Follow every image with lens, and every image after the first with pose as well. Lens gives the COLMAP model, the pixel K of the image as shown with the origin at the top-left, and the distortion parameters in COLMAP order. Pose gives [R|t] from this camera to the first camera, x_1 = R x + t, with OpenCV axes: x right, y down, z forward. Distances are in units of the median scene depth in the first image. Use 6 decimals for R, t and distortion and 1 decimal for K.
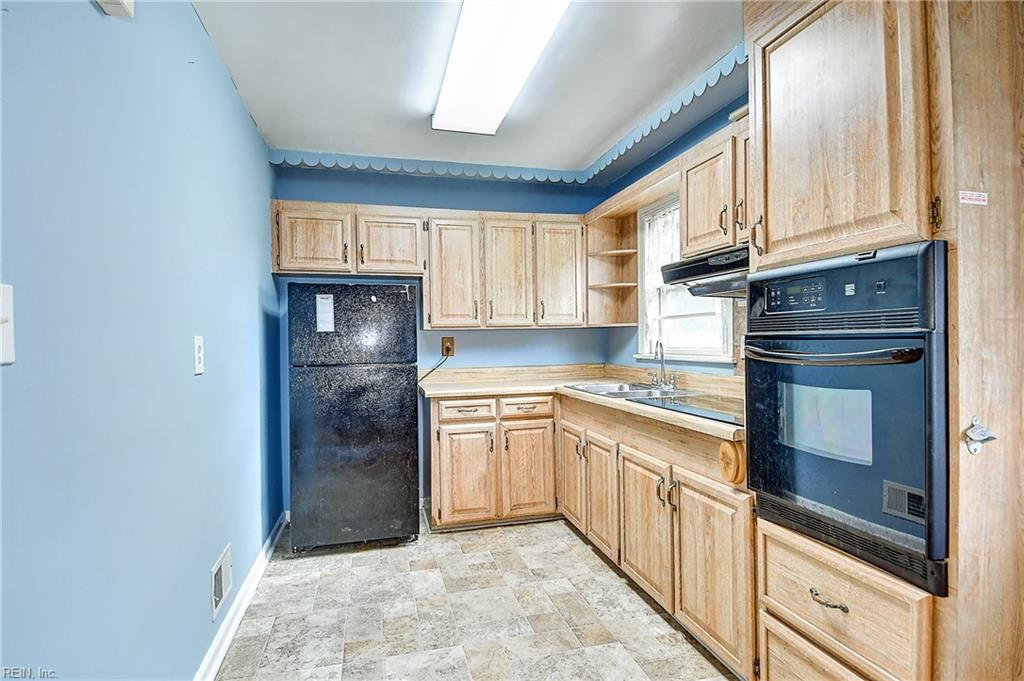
lens RADIAL K [[548.3, 0, 512.0], [0, 548.3, 340.5], [0, 0, 1]] dist [0.056592, -0.062201]
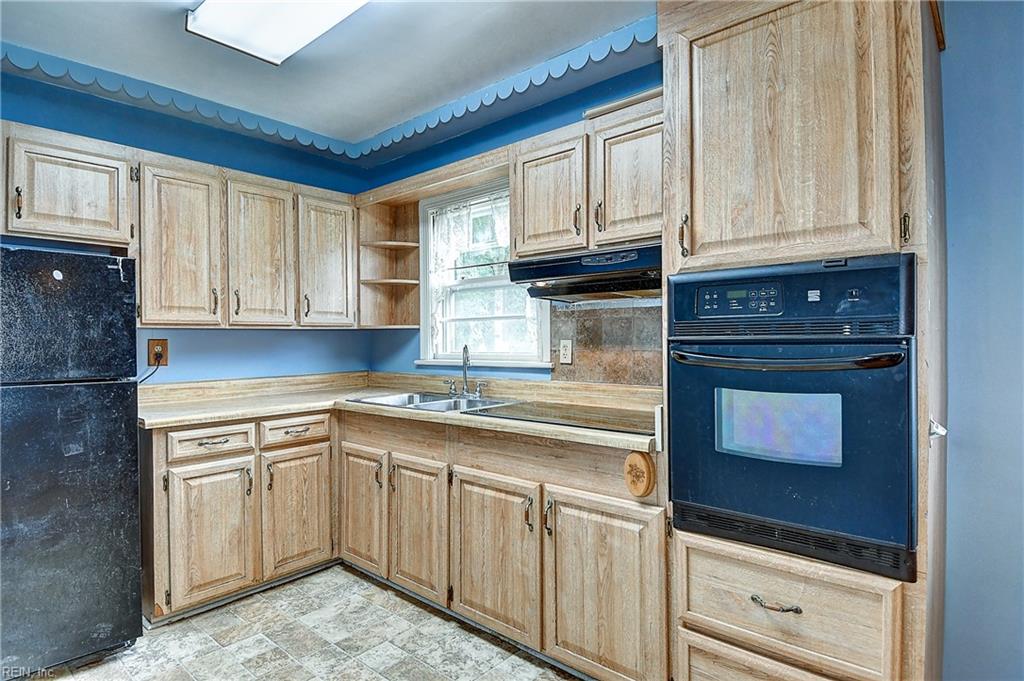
lens RADIAL K [[548.3, 0, 512.0], [0, 548.3, 340.5], [0, 0, 1]] dist [0.056592, -0.062201]
pose [[0.824456, 0.008101, 0.565869, -0.199558], [-0.003653, 0.999953, -0.008994, 0.000968], [-0.565915, 0.005349, 0.824446, 0.222863]]
